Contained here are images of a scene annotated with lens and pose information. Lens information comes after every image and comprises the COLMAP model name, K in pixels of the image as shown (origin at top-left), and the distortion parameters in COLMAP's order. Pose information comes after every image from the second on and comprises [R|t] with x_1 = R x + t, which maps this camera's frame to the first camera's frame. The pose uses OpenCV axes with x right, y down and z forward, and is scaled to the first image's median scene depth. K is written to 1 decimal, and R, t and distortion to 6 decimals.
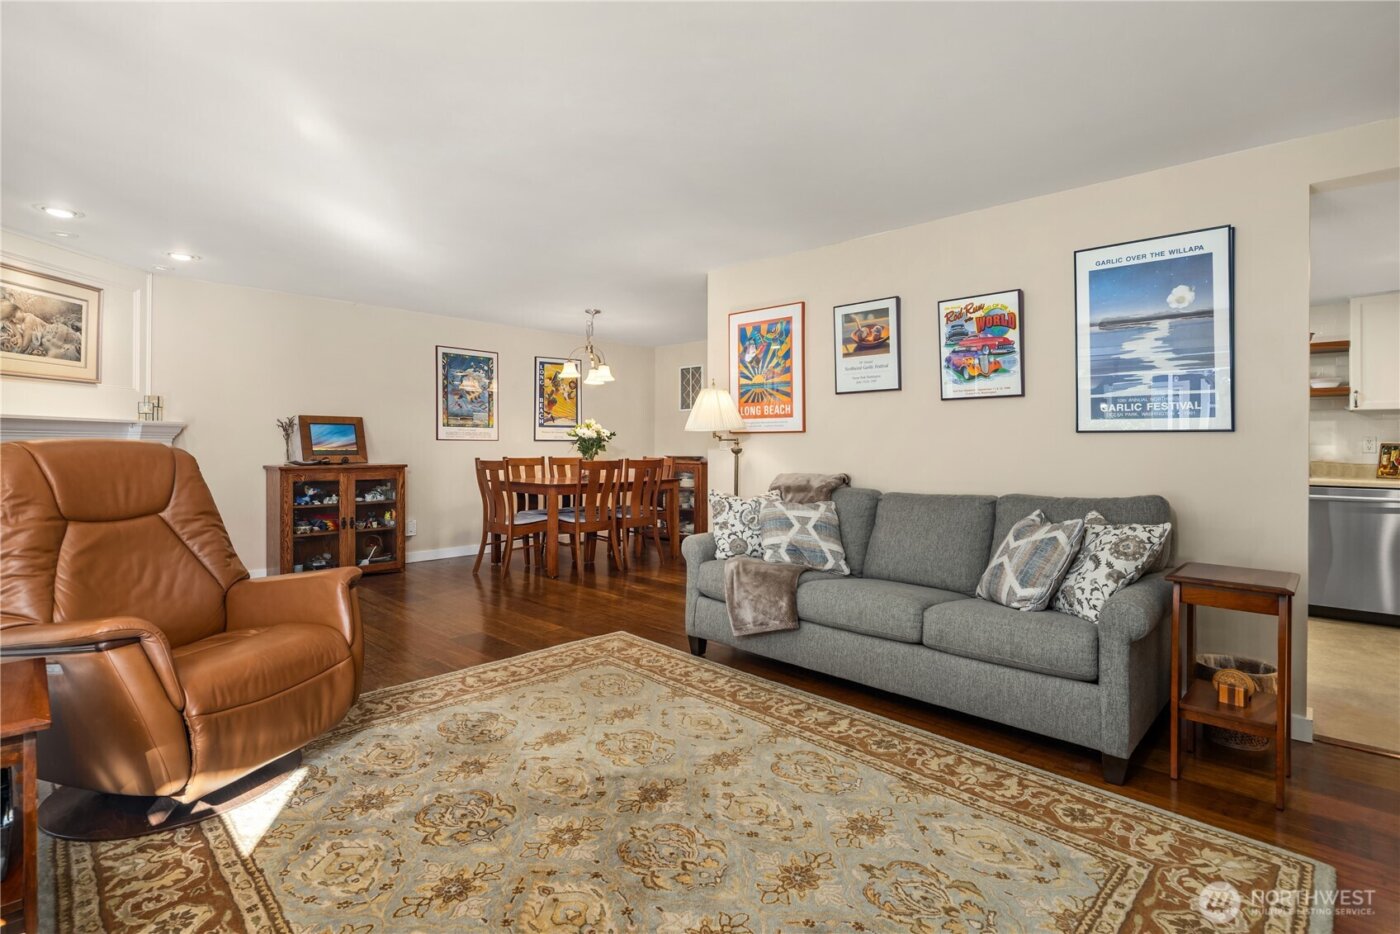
lens RADIAL K [[671.0, 0, 703.2], [0, 671.0, 442.7], [0, 0, 1]] dist [-0.001574, -0.000621]
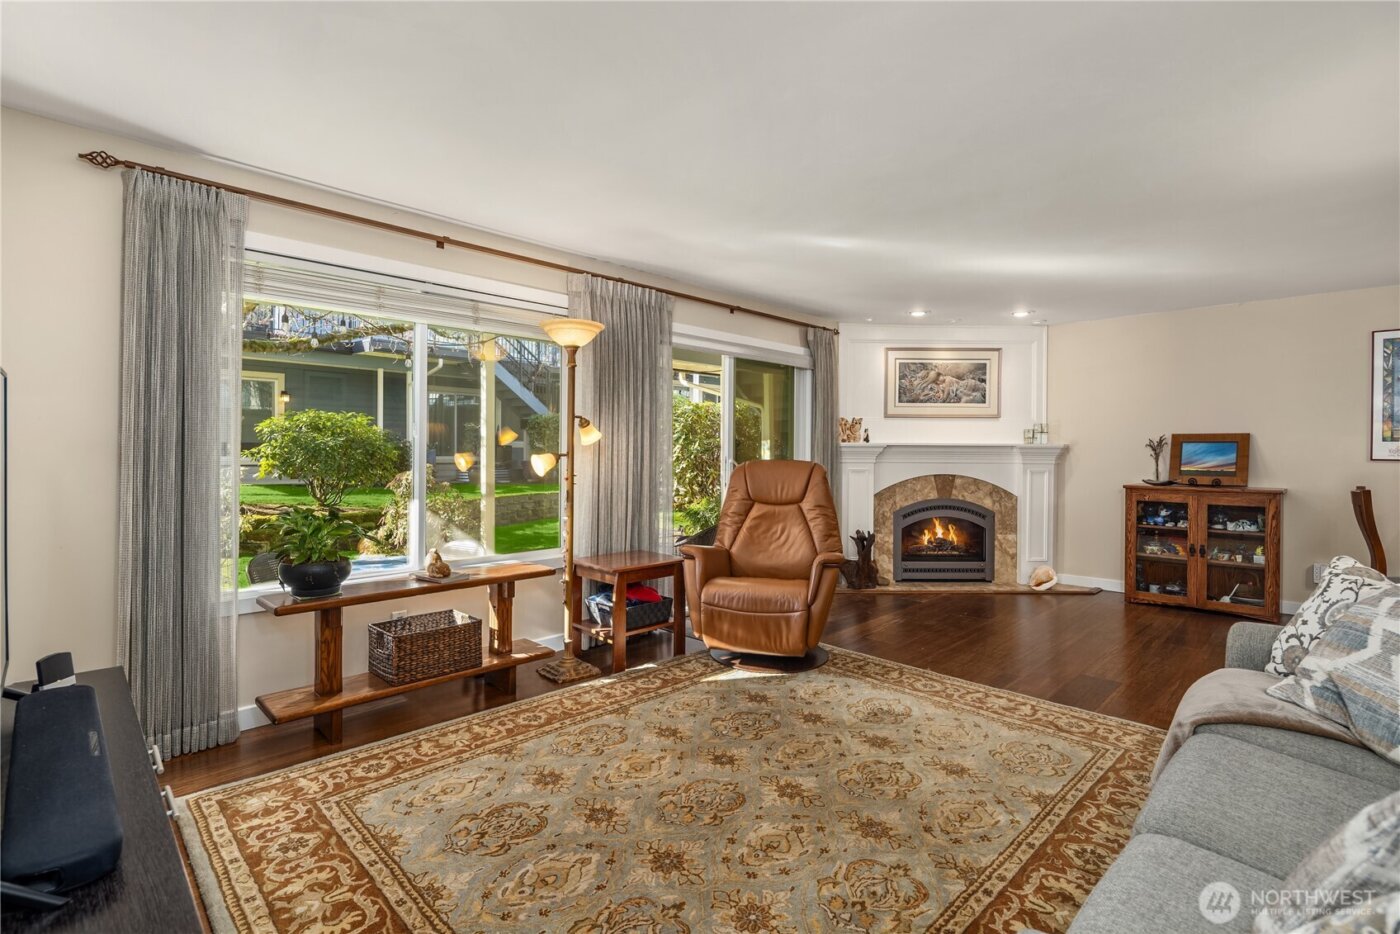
lens RADIAL K [[671.0, 0, 703.2], [0, 671.0, 442.7], [0, 0, 1]] dist [-0.001574, -0.000621]
pose [[-0.008207, -0.016913, -0.999823, 0.672120], [-0.005221, 0.999844, -0.016871, -0.014389], [0.999953, 0.005081, -0.008294, 0.565910]]
